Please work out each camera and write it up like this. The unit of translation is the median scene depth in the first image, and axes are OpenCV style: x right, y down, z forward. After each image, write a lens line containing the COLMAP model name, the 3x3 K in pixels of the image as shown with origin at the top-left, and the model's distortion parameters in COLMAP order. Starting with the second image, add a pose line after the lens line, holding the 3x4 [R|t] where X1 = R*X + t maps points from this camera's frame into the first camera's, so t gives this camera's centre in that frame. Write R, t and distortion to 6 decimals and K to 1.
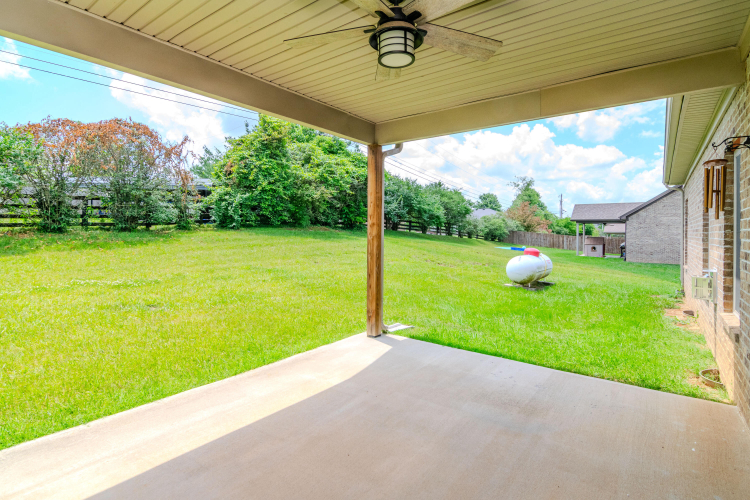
lens RADIAL K [[363.6, 0, 381.2], [0, 363.6, 231.2], [0, 0, 1]] dist [-0.002158, 0.000286]
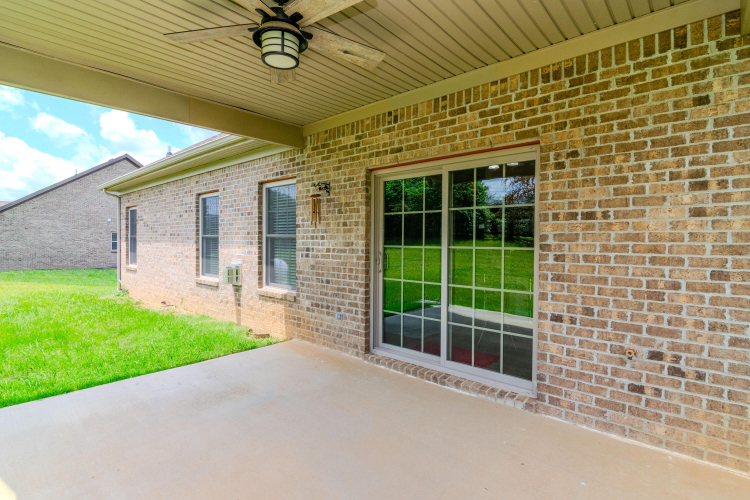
lens RADIAL K [[363.6, 0, 375.6], [0, 363.6, 248.8], [0, 0, 1]] dist [-0.002158, 0.000286]
pose [[0.101335, -0.027023, 0.994485, -0.521262], [-0.008992, 0.999565, 0.028077, 0.009557], [-0.994812, -0.011788, 0.101048, 0.366730]]
